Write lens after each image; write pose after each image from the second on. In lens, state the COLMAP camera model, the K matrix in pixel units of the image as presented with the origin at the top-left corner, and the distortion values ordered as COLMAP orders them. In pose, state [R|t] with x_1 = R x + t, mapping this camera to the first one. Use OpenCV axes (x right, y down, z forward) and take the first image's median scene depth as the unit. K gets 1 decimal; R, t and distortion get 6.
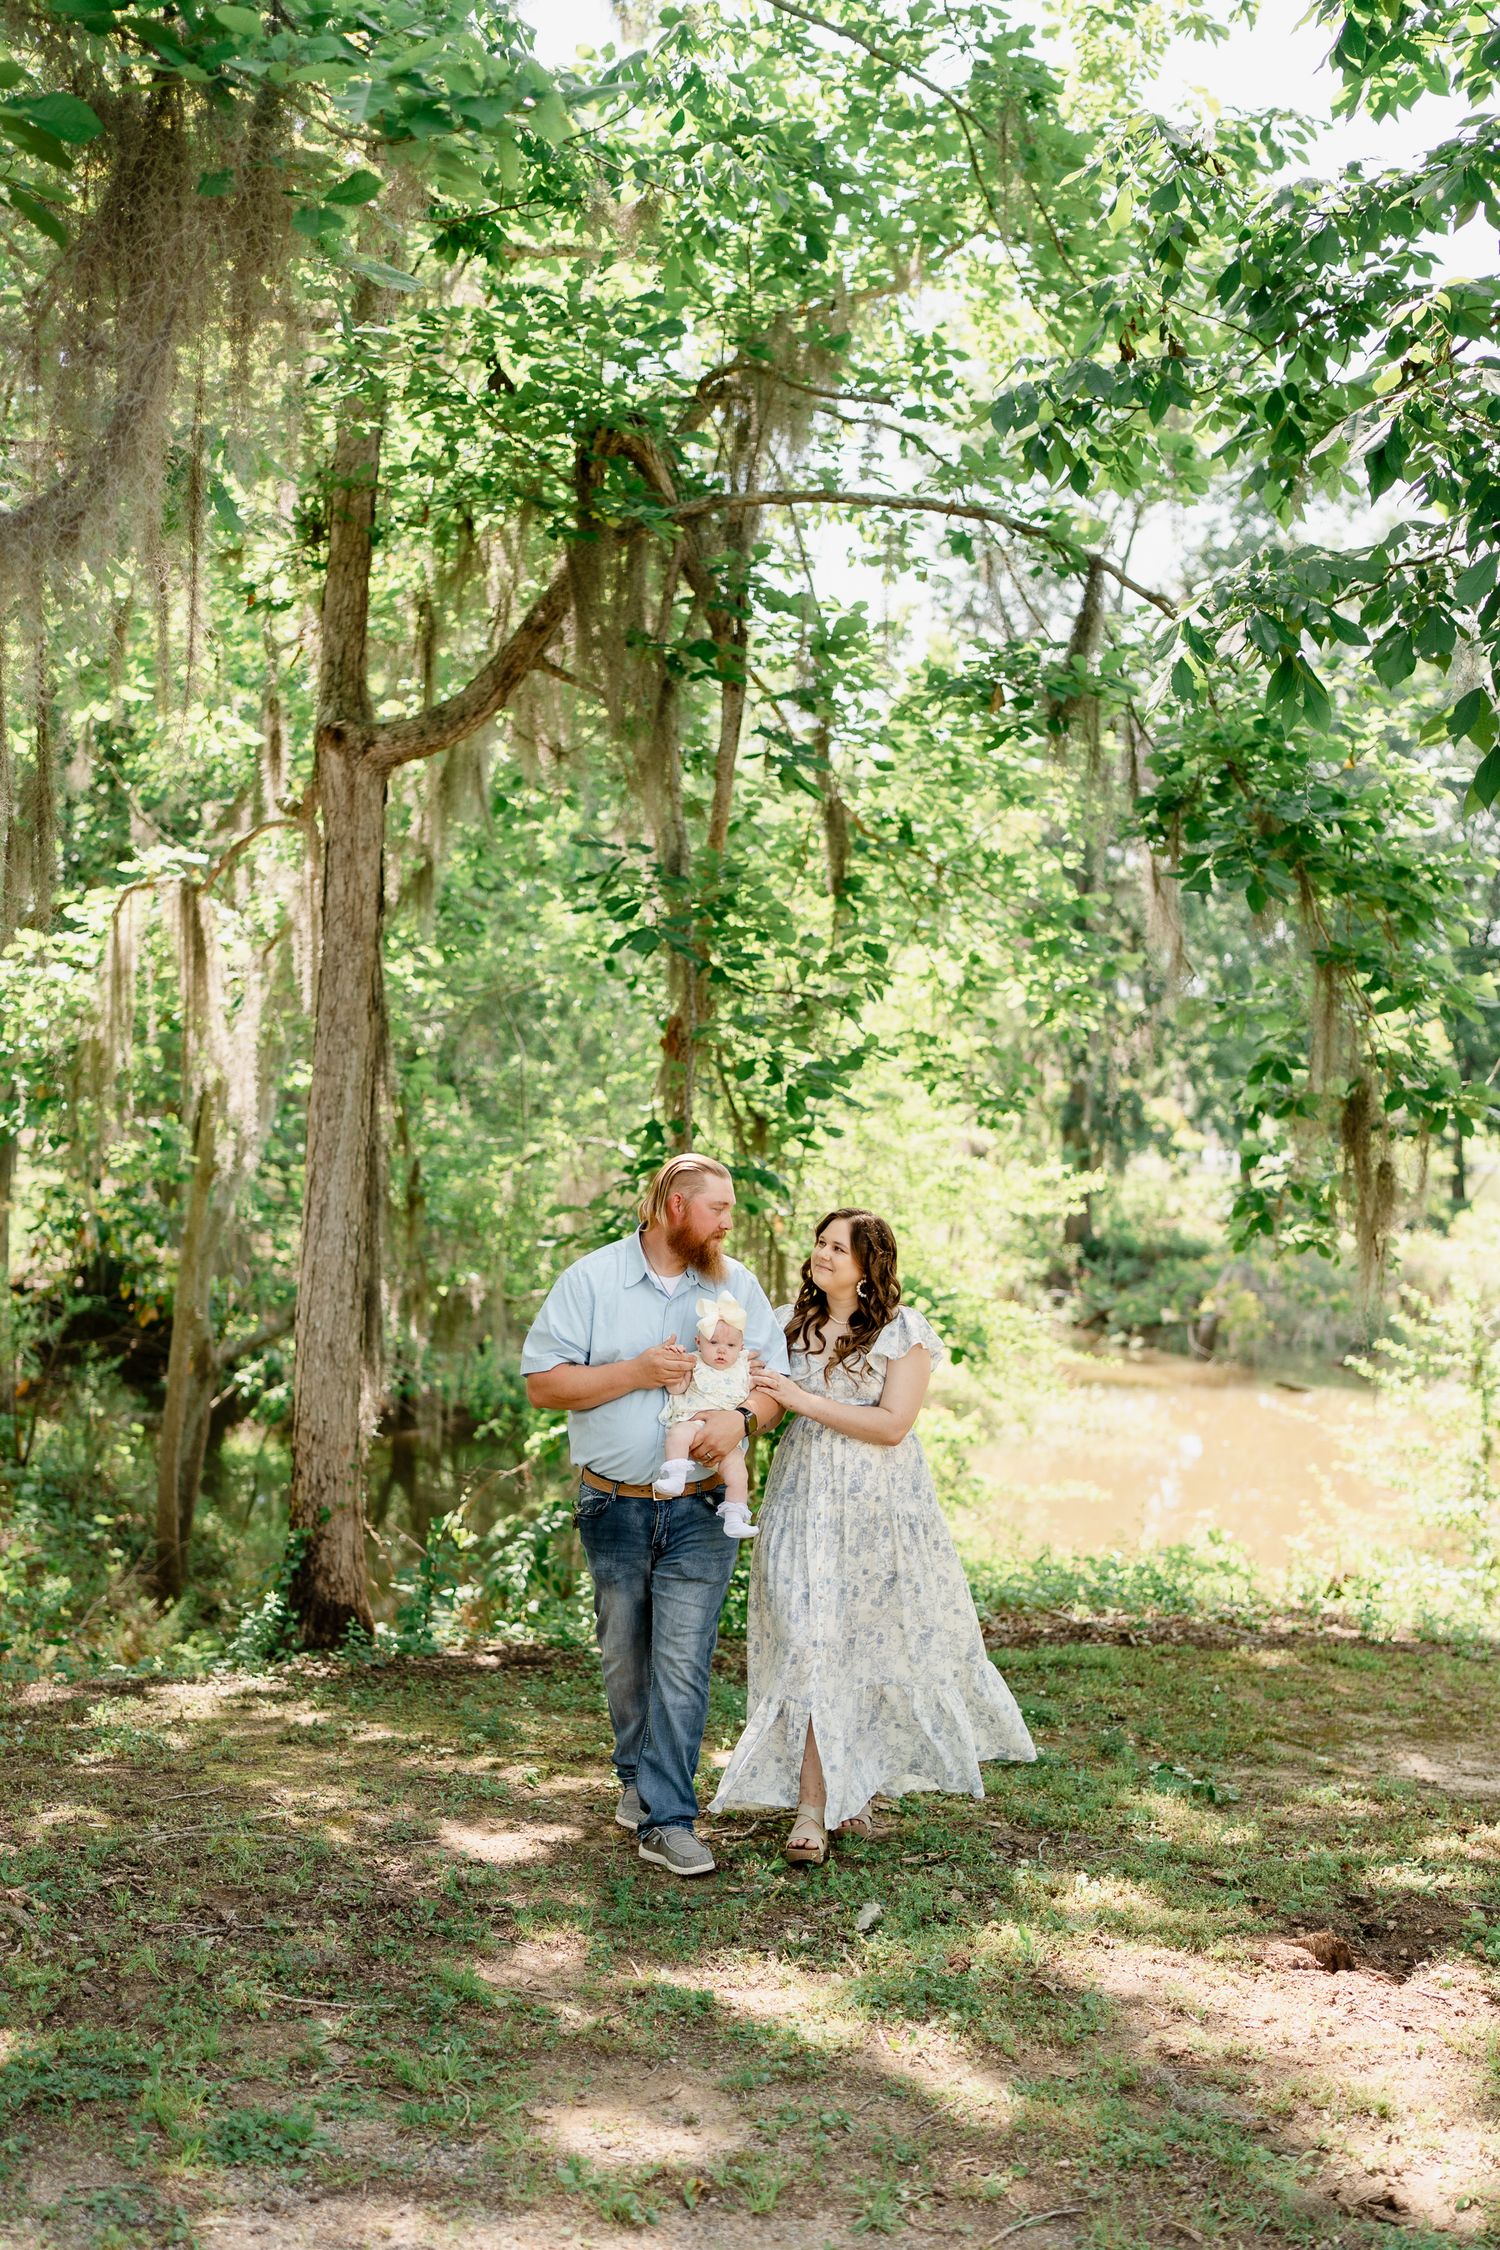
lens RADIAL K [[2440.8, 0, 691.9], [0, 2440.8, 1282.3], [0, 0, 1]] dist [0.001431, 0.000000]
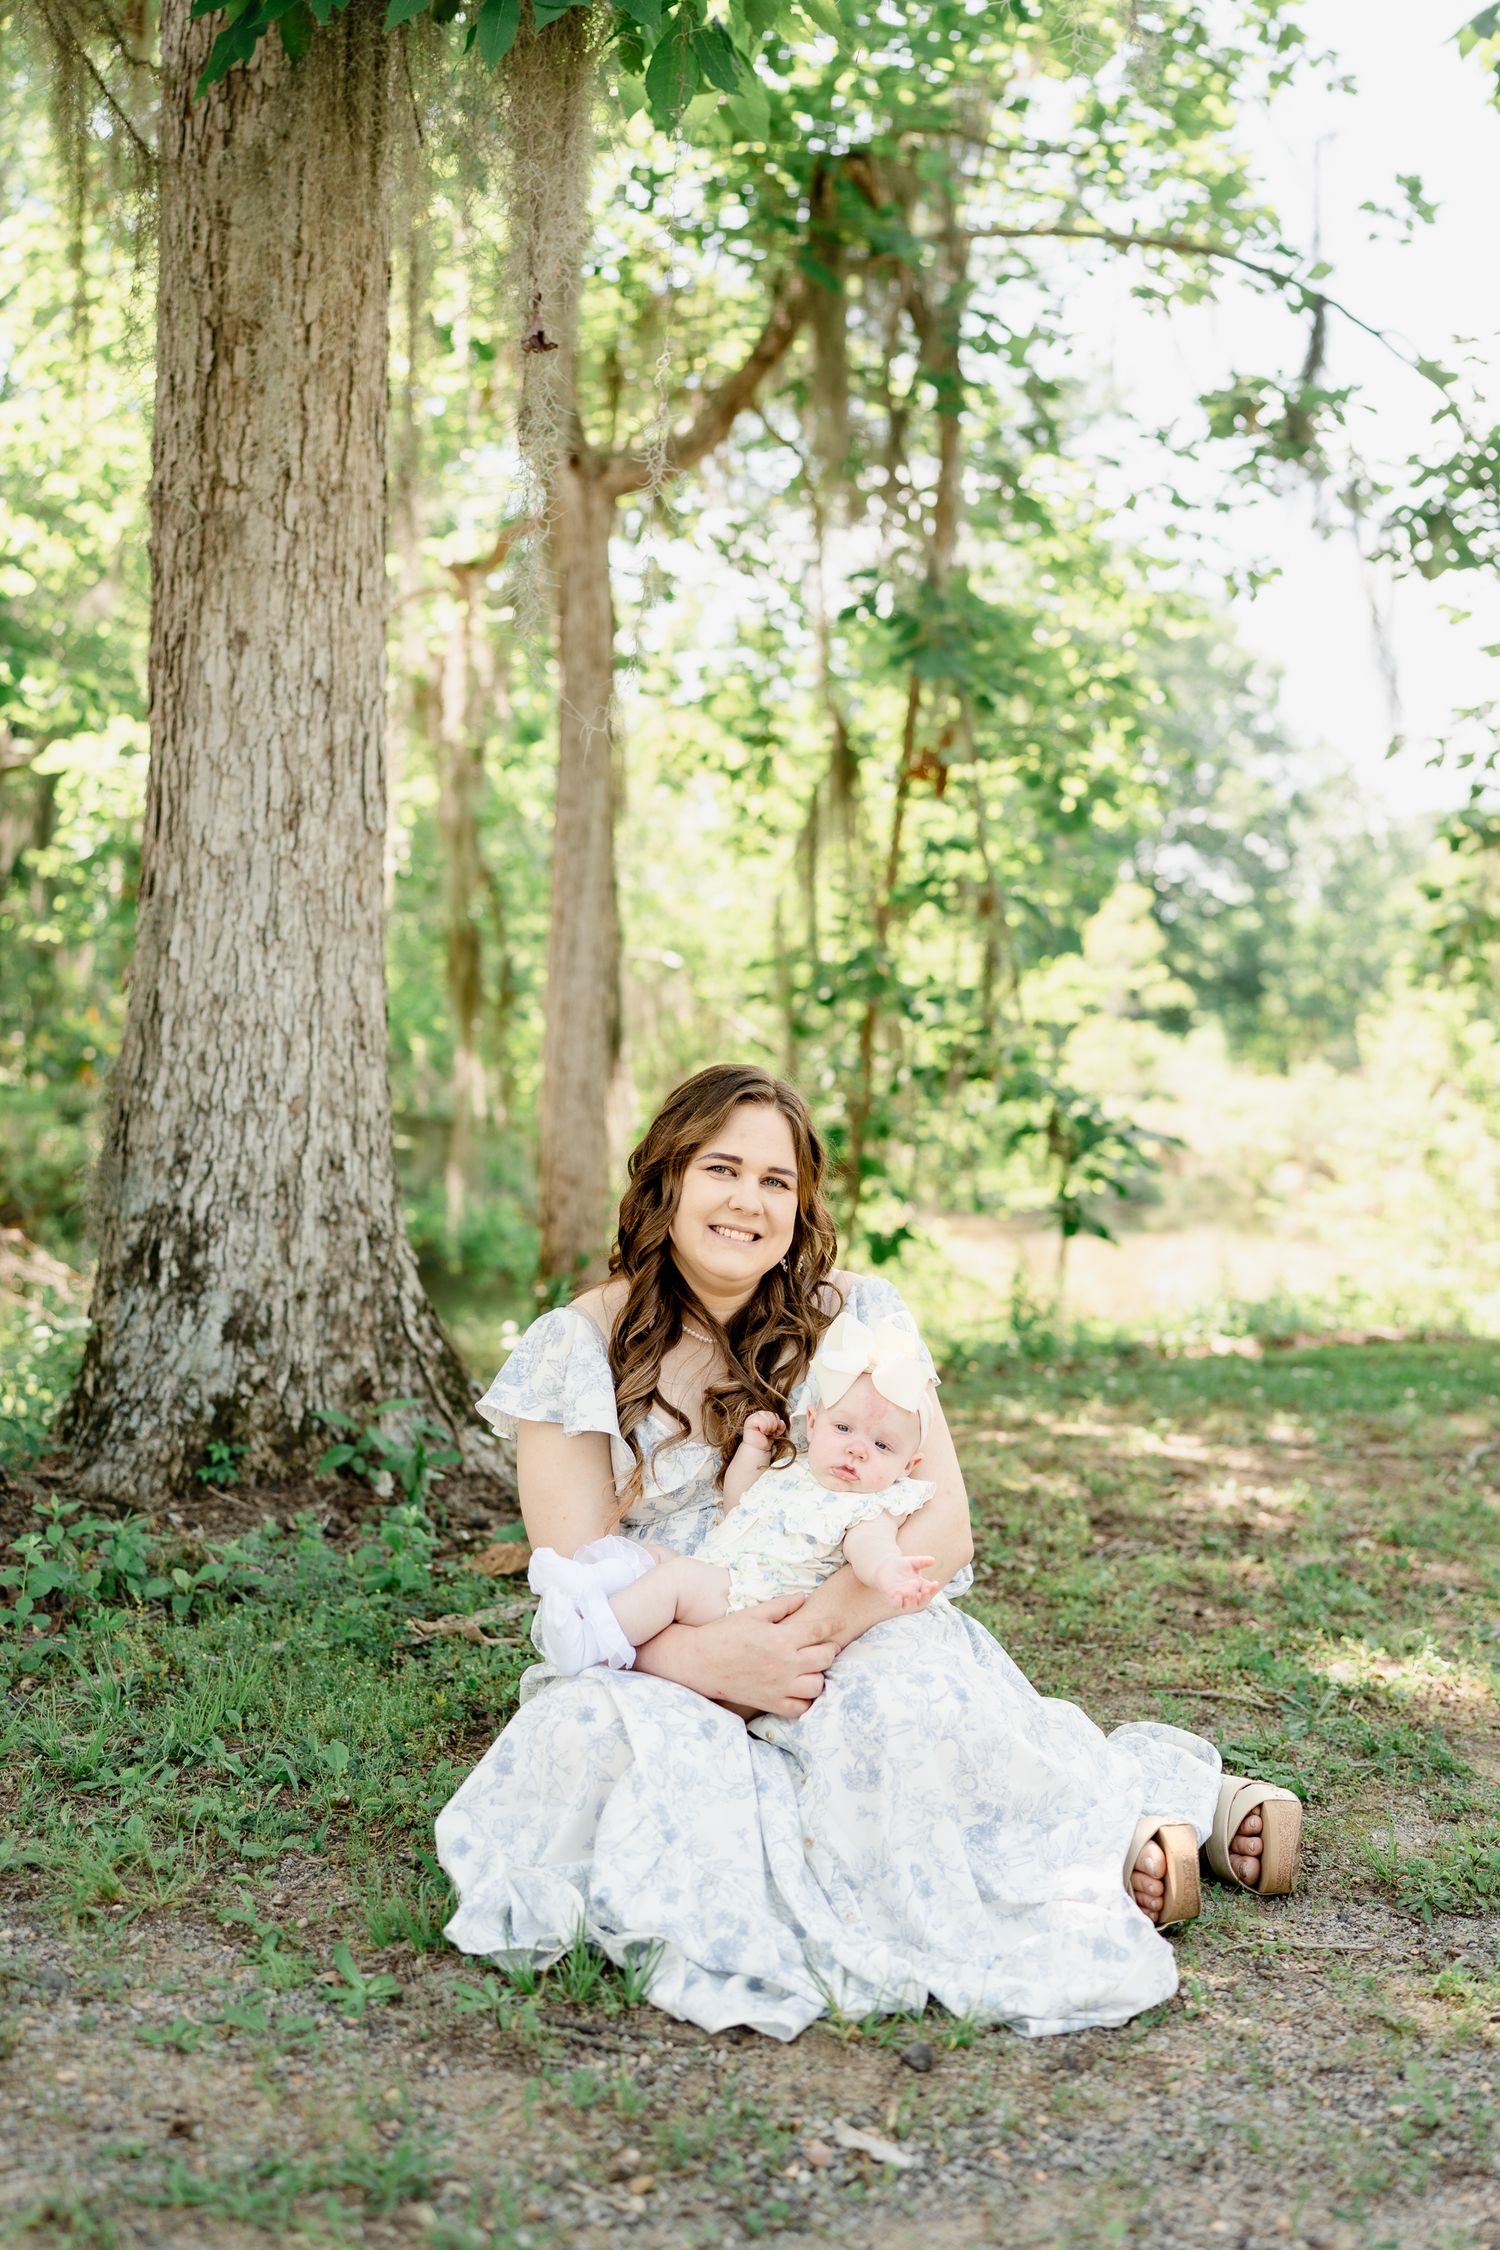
lens RADIAL K [[2154.3, 0, 720.0], [0, 2154.3, 1105.3], [0, 0, 1]] dist [0.002765, 0.000000]
pose [[0.989297, -0.025477, 0.143677, -0.214632], [0.031626, 0.998672, -0.040680, 0.069575], [-0.142450, 0.044788, 0.988788, 0.150480]]
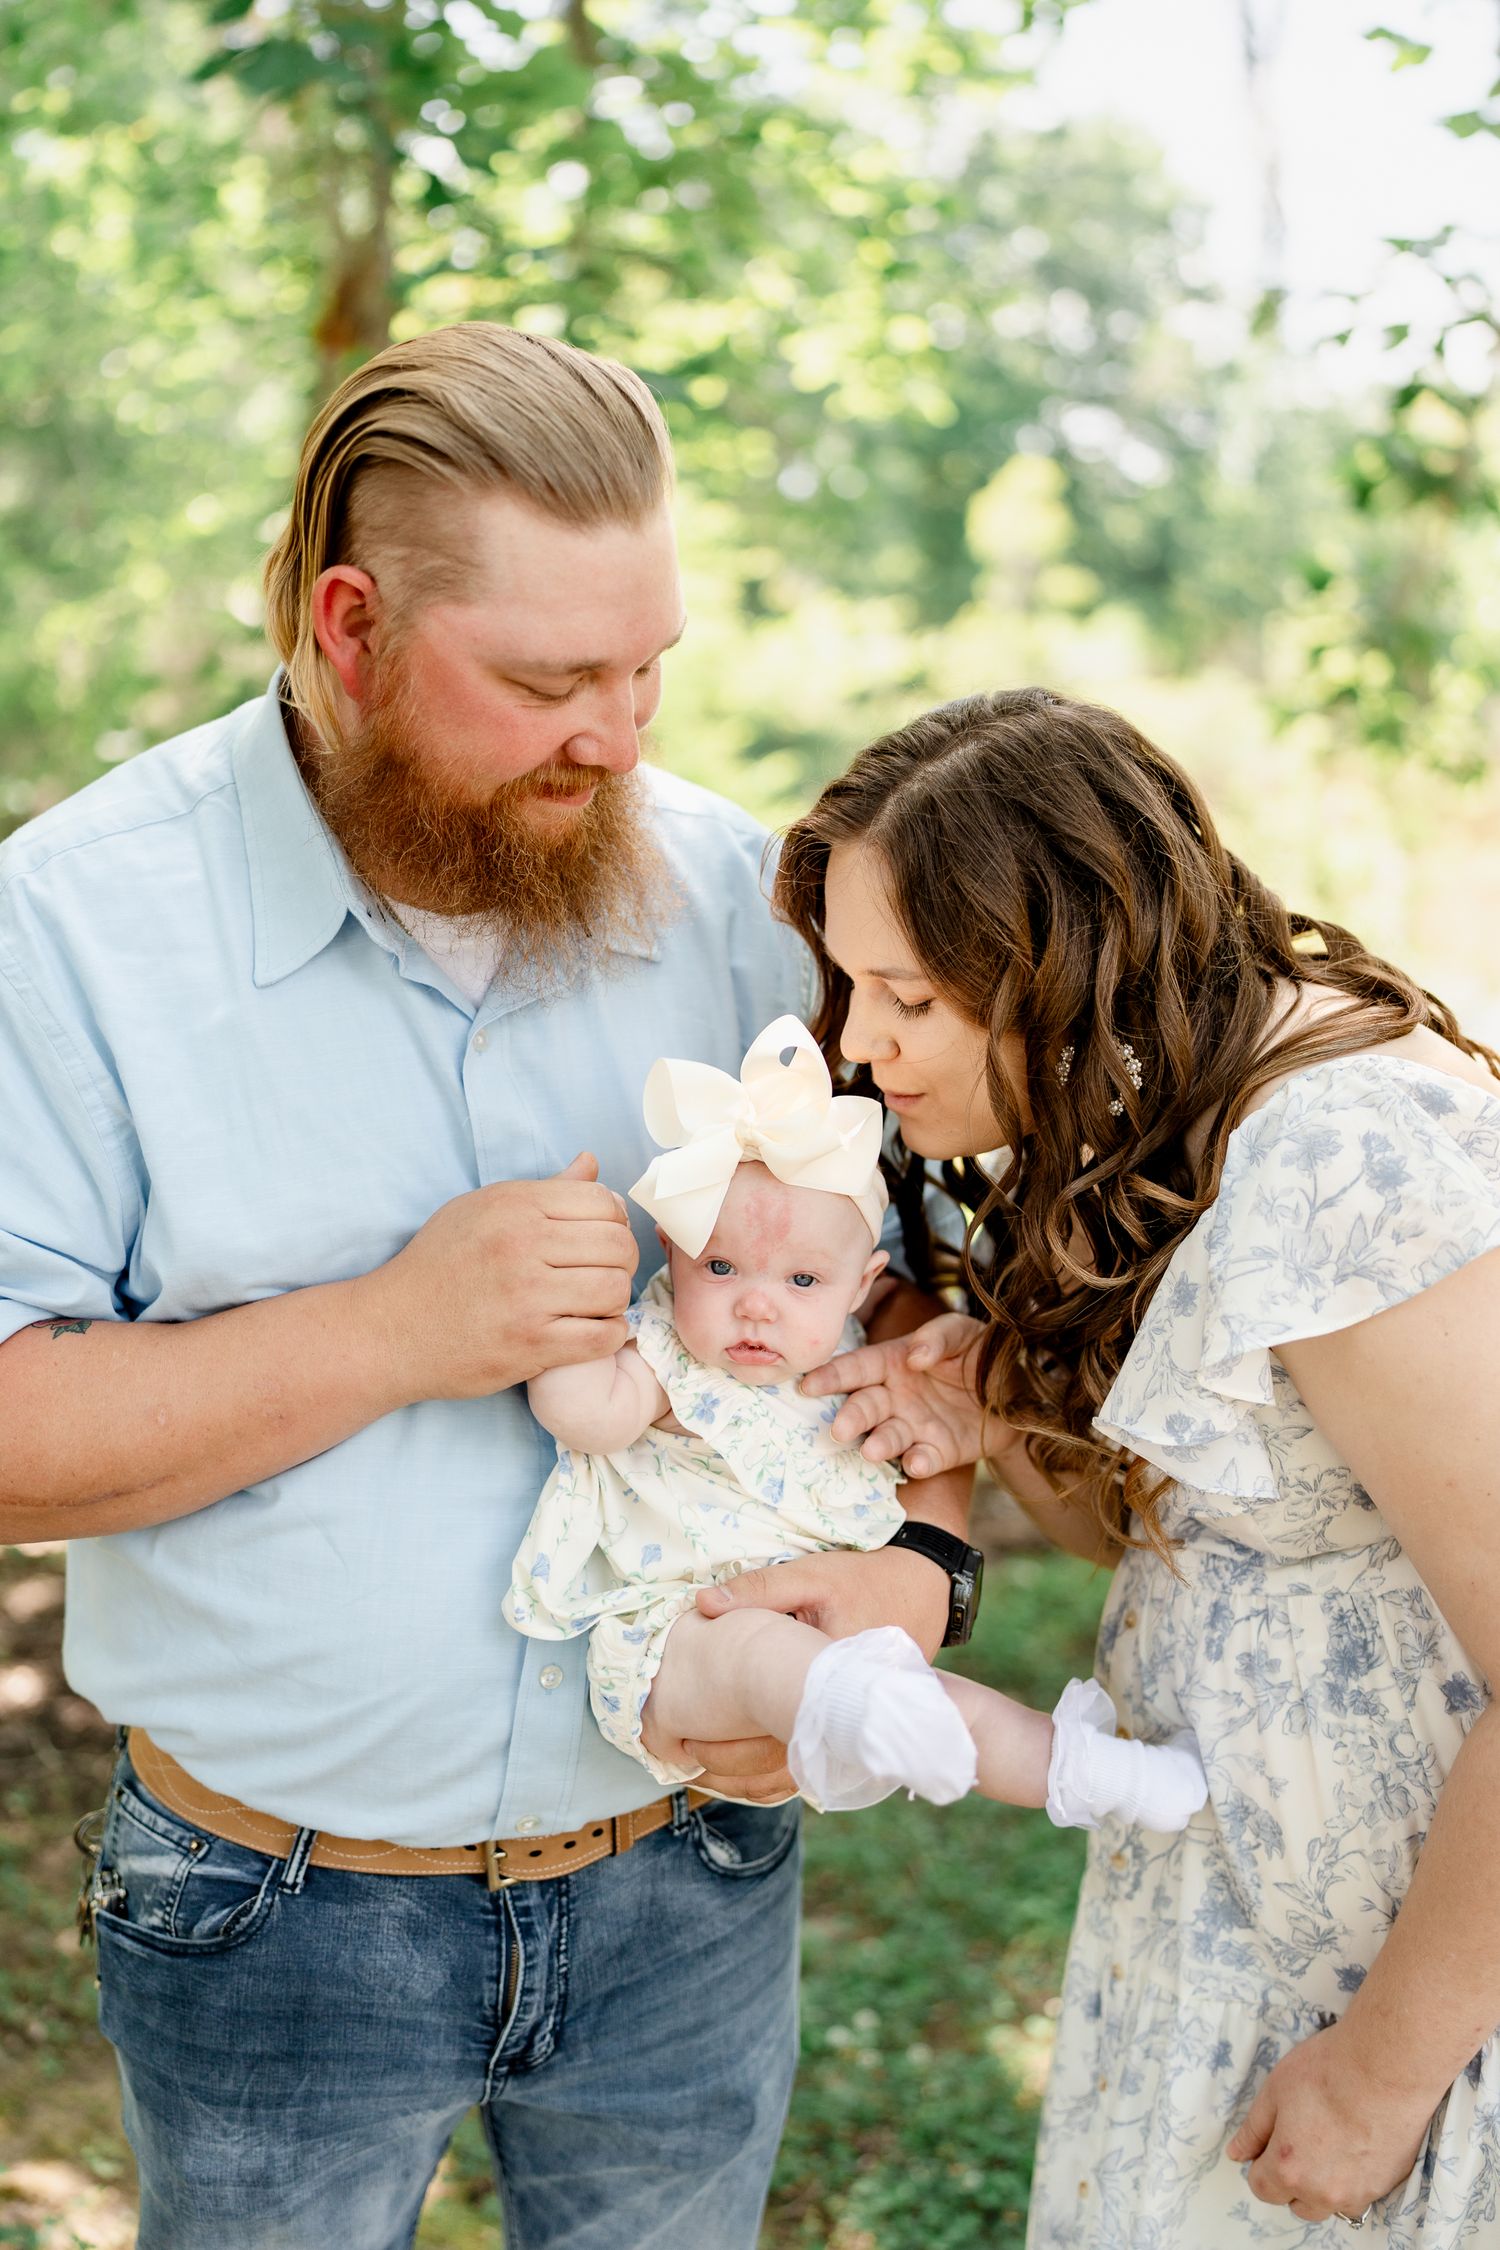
lens RADIAL K [[2154.3, 0, 743.7], [0, 2154.3, 1153.3], [0, 0, 1]] dist [0.002765, 0.000000]
pose [[0.981134, -0.059345, 0.183997, -0.020383], [0.026537, 0.984053, 0.175883, -0.006813], [-0.191501, -0.167682, 0.967063, 0.513129]]
